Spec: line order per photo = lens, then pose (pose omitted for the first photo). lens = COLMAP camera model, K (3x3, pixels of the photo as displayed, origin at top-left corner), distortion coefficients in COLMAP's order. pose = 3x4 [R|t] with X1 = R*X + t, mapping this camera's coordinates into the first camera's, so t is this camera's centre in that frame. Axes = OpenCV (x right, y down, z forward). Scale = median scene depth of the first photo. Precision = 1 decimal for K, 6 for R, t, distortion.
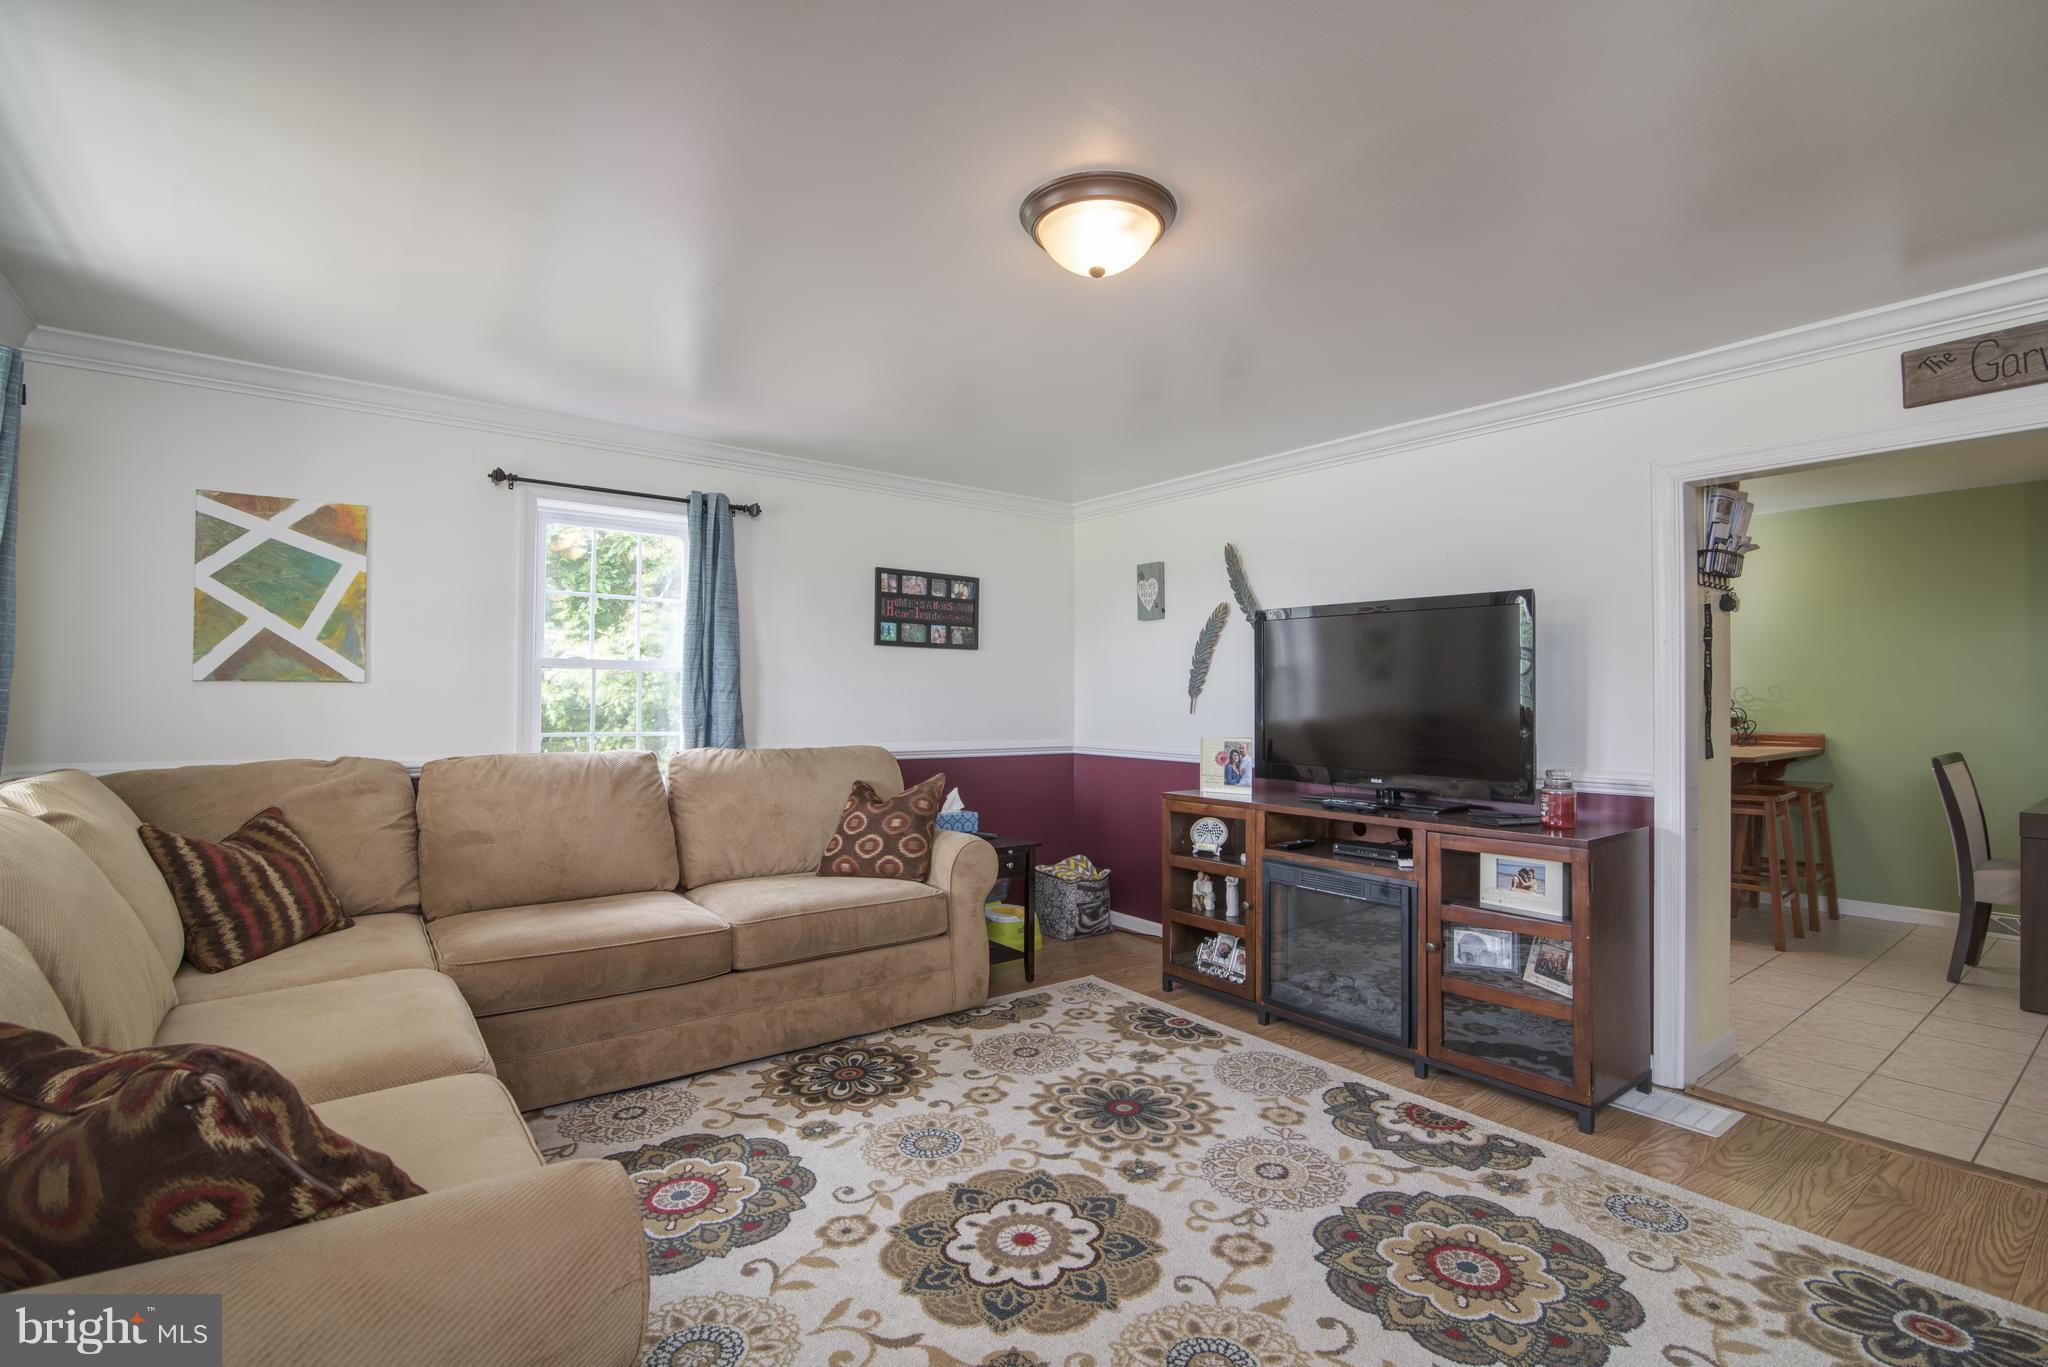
lens RADIAL K [[935.5, 0, 1021.7], [0, 935.5, 687.4], [0, 0, 1]] dist [-0.018428, 0.000400]
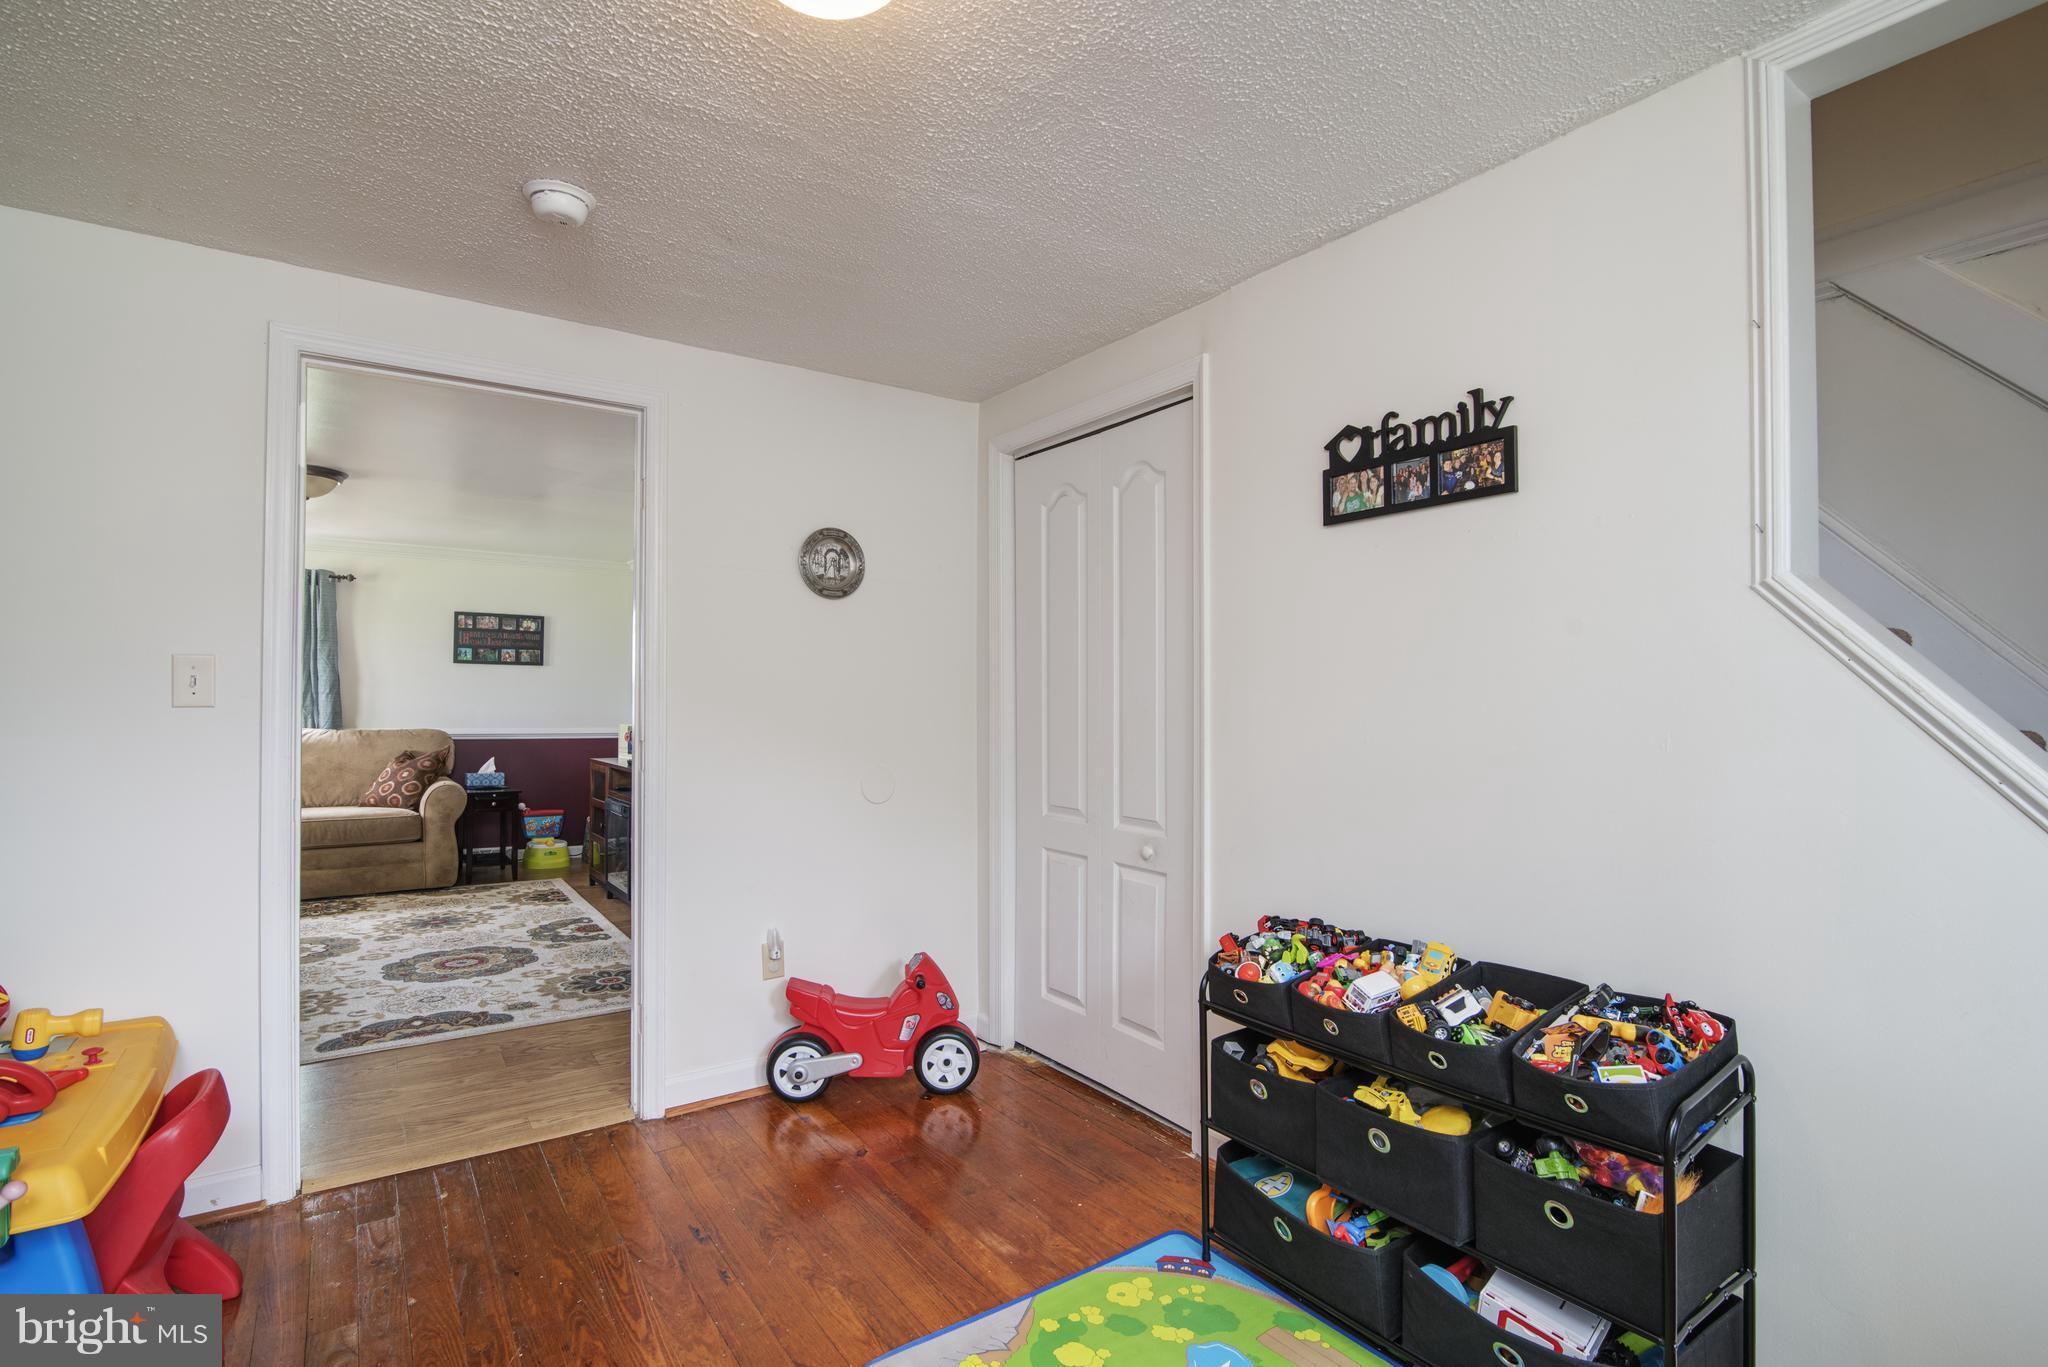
lens RADIAL K [[971.4, 0, 1022.9], [0, 971.4, 689.9], [0, 0, 1]] dist [-0.019808, 0.000154]
pose [[0.999199, 0.000761, -0.040009, 1.215149], [-0.000864, 0.999996, -0.002565, 0.001635], [0.040007, 0.002598, 0.999196, -0.762403]]
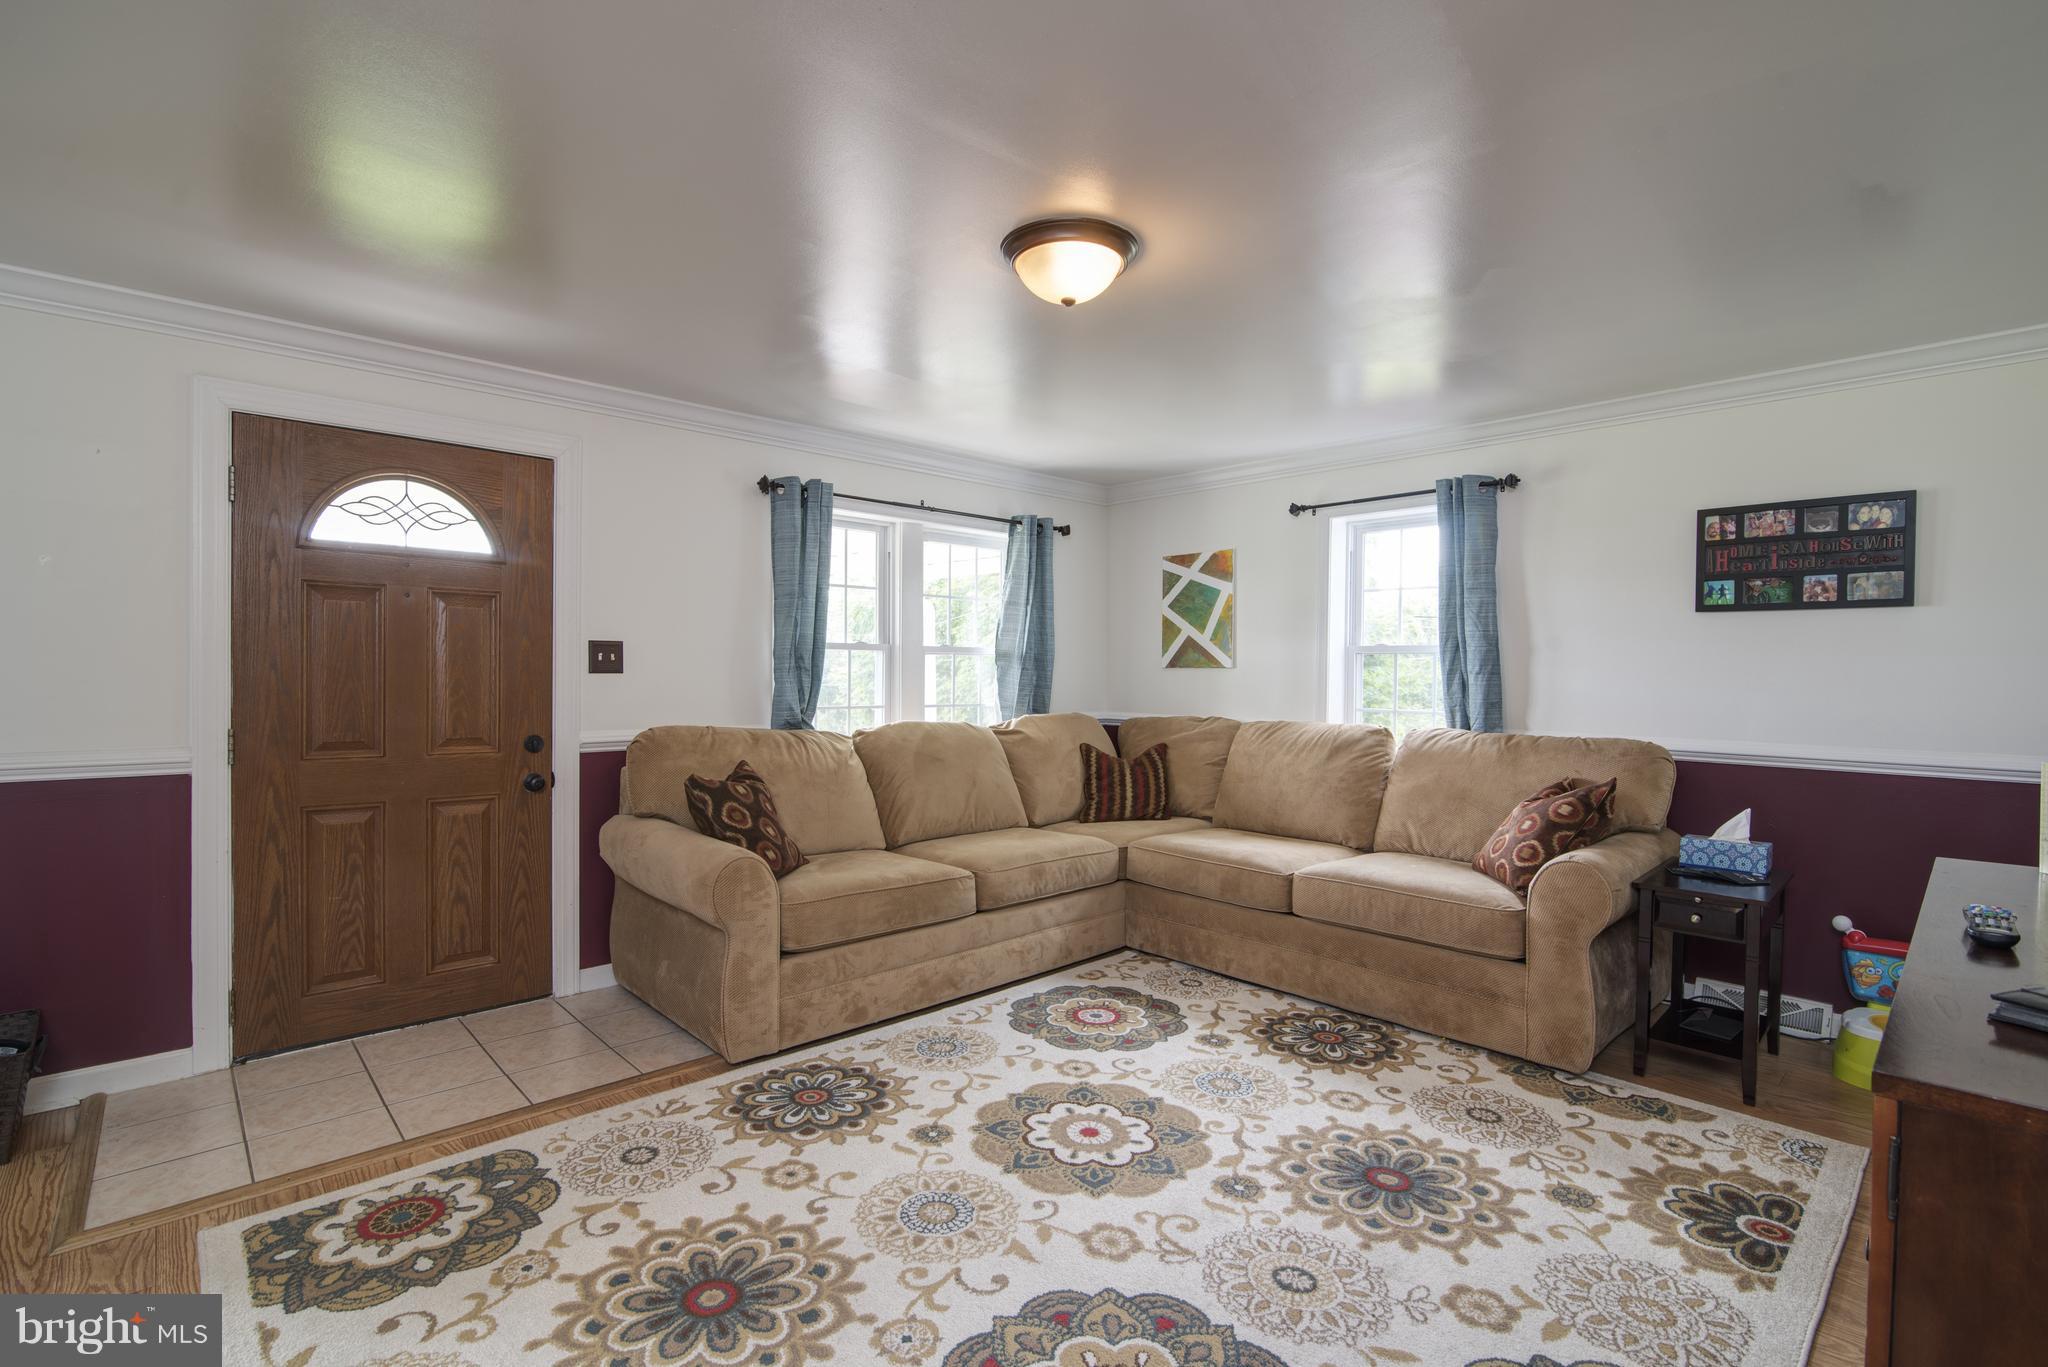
lens RADIAL K [[935.5, 0, 1021.7], [0, 935.5, 687.4], [0, 0, 1]] dist [-0.018428, 0.000400]
pose [[0.101926, 0.010723, -0.994734, 0.805828], [0.004156, 0.999929, 0.011204, 0.008453], [0.994783, -0.005276, 0.101874, 0.548133]]
